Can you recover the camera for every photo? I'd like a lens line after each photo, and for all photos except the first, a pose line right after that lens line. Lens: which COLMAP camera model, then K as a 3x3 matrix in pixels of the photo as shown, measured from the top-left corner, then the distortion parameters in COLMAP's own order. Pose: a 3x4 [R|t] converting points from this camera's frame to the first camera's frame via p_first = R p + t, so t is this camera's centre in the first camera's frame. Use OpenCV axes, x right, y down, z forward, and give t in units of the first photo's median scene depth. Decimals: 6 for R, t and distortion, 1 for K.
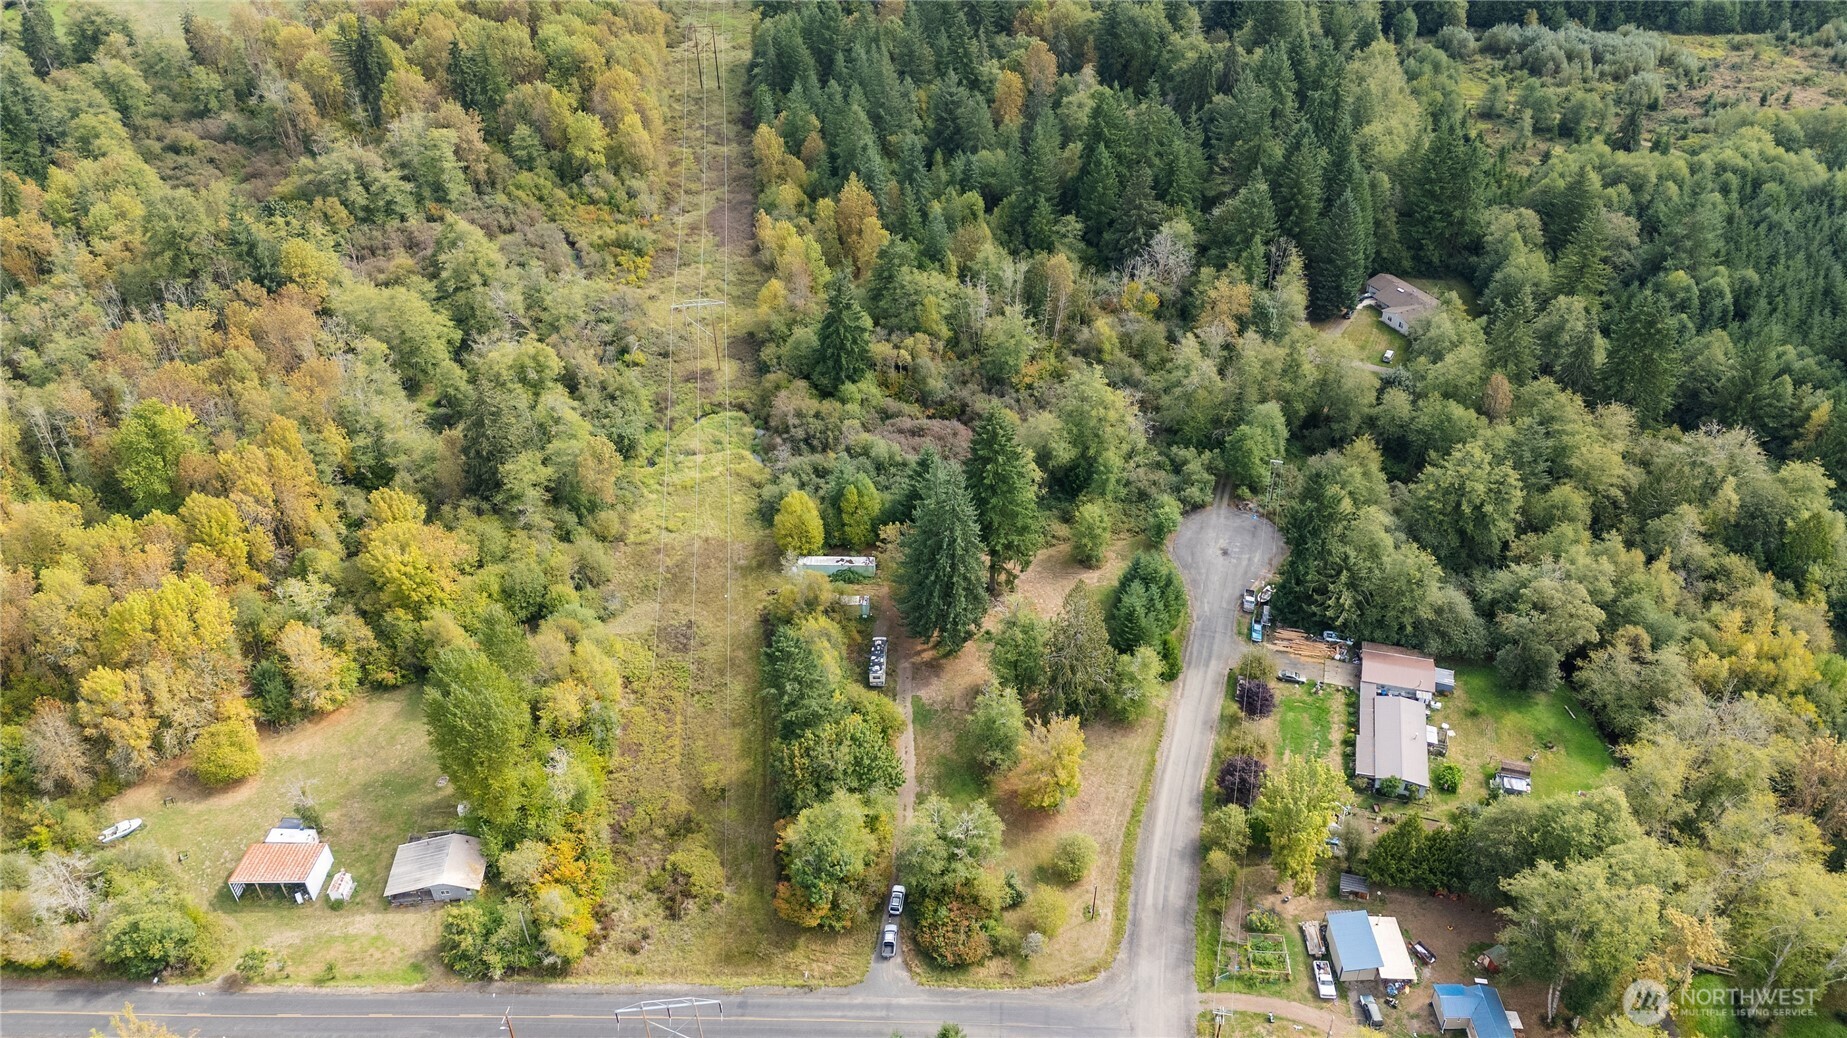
lens RADIAL K [[1359.2, 0, 930.4], [0, 1359.2, 529.5], [0, 0, 1]] dist [0.070935, -0.064726]
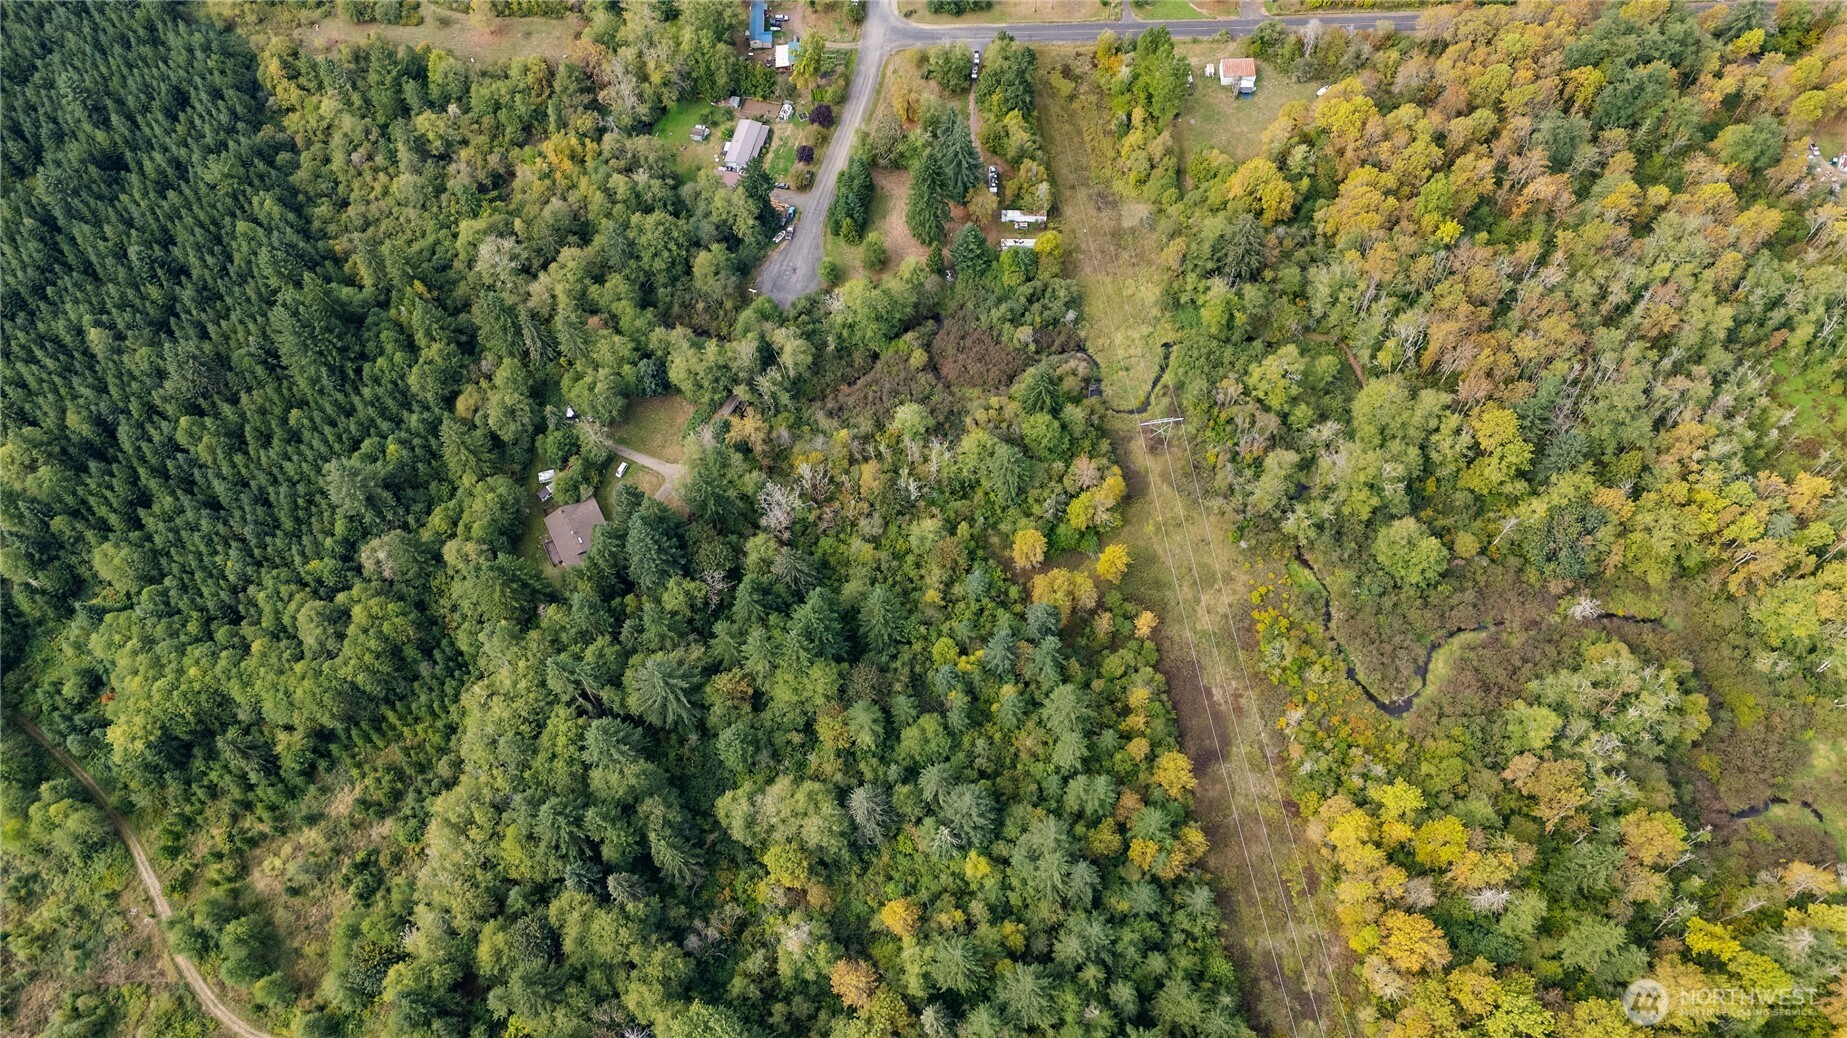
lens RADIAL K [[1359.2, 0, 924.5], [0, 1359.2, 521.0], [0, 0, 1]] dist [0.070935, -0.064726]
pose [[-0.998421, 0.042961, 0.036191, 0.008942], [0.028782, -0.162020, 0.986368, -1.839839], [0.048239, 0.985852, 0.160527, 1.134058]]
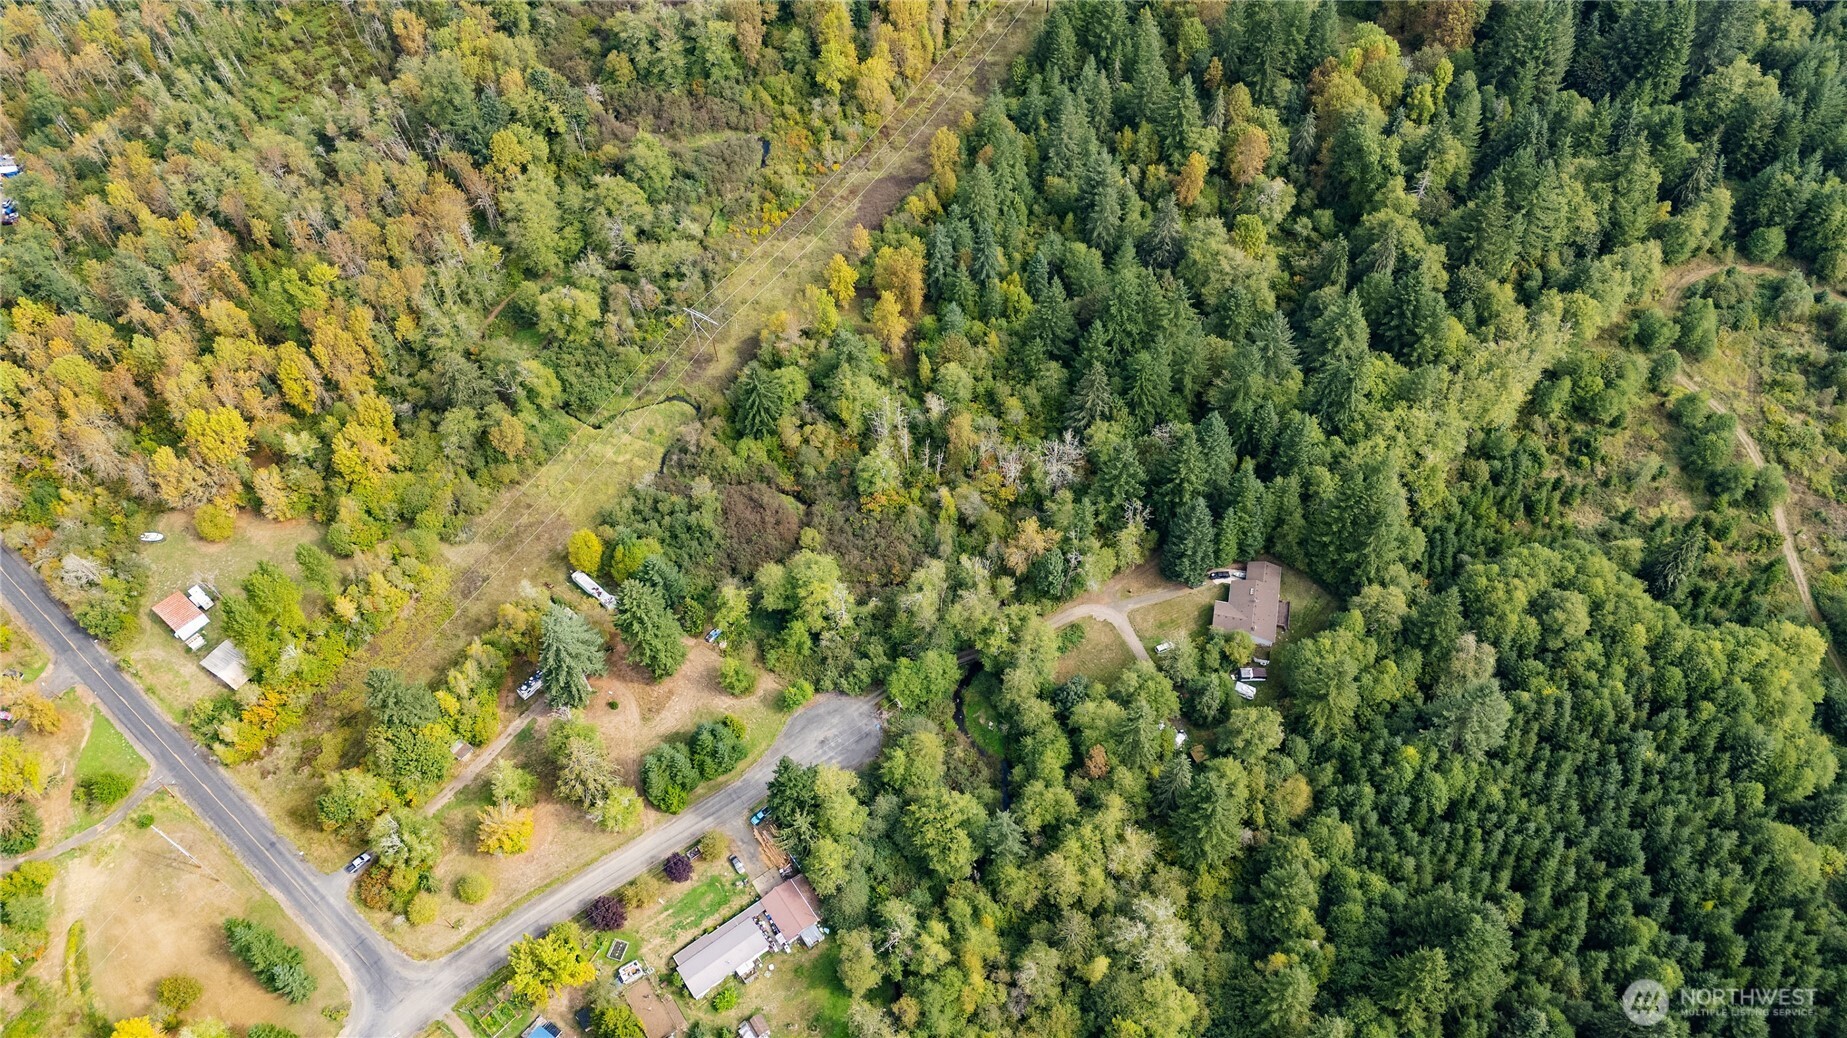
lens RADIAL K [[1359.2, 0, 926.6], [0, 1359.2, 530.2], [0, 0, 1]] dist [0.070935, -0.064726]
pose [[0.775189, 0.517876, -0.361782, 0.700739], [-0.372133, 0.837120, 0.400934, -0.747020], [0.510489, -0.176169, 0.841645, 0.026731]]
